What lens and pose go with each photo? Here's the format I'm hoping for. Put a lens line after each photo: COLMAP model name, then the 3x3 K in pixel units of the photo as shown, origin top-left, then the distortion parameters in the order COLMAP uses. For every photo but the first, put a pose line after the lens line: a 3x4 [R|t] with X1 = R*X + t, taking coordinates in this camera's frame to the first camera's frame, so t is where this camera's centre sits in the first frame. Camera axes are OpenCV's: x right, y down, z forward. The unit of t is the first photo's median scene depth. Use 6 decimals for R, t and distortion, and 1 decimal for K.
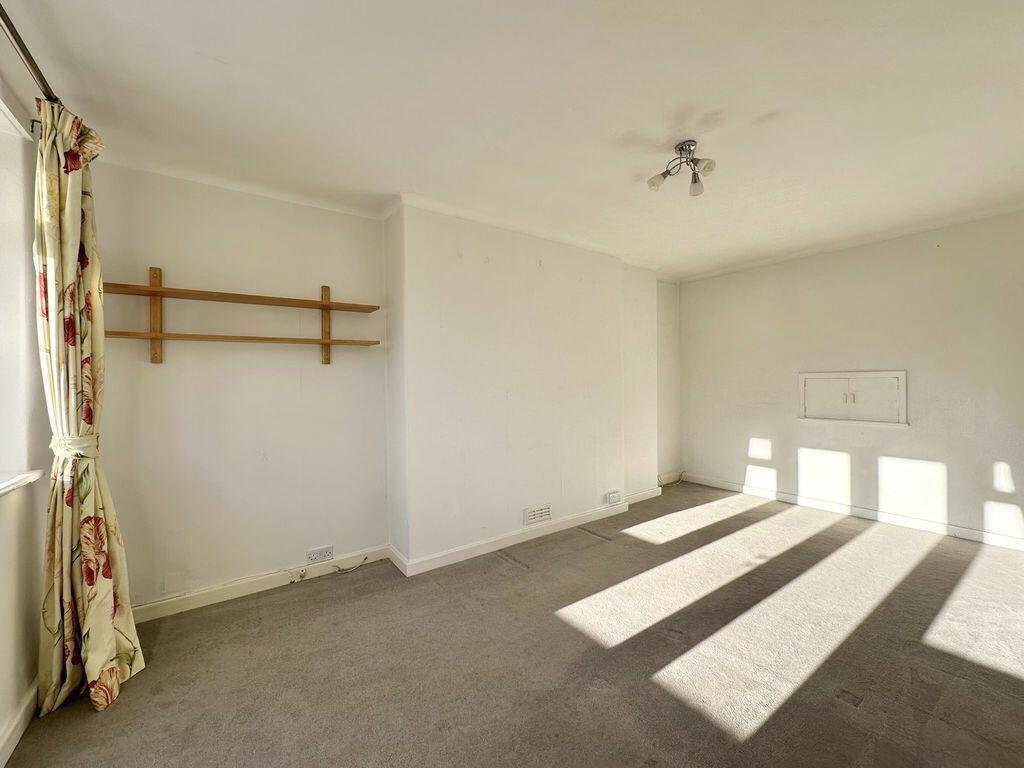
lens RADIAL K [[406.2, 0, 510.6], [0, 406.2, 381.0], [0, 0, 1]] dist [0.001600, 0.000147]
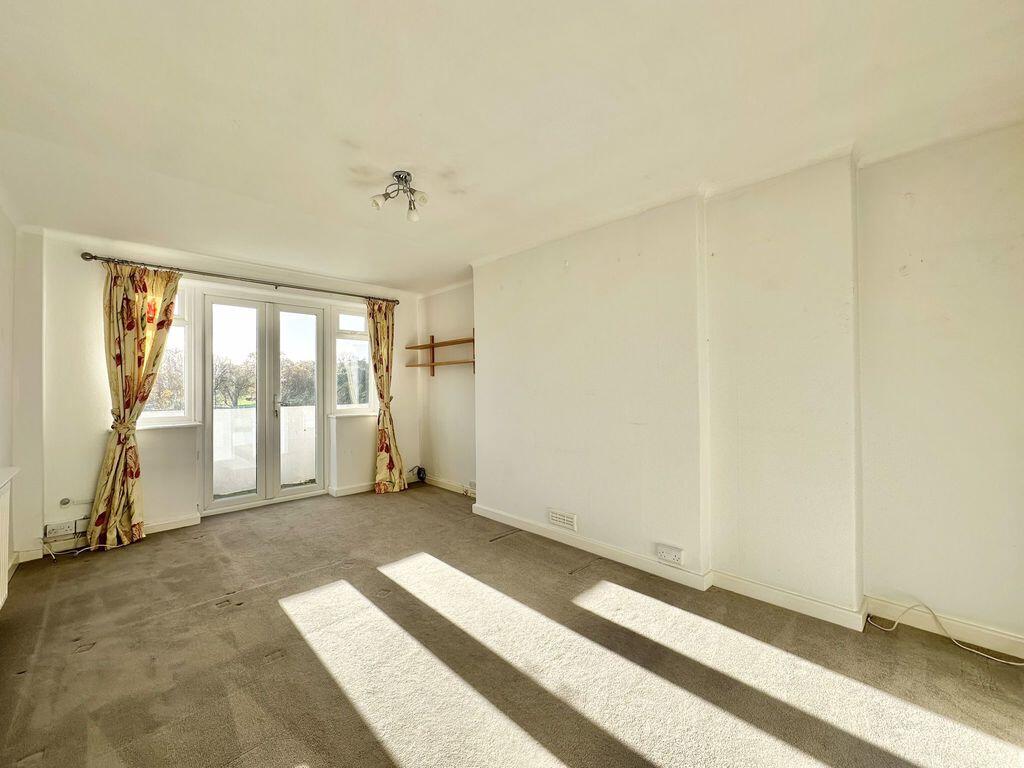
lens RADIAL K [[406.2, 0, 510.6], [0, 406.2, 381.0], [0, 0, 1]] dist [0.001600, 0.000147]
pose [[0.161962, 0.001203, -0.986796, 1.455023], [0.005993, 0.999980, 0.002202, -0.017410], [0.986779, -0.006271, 0.161951, 1.020249]]
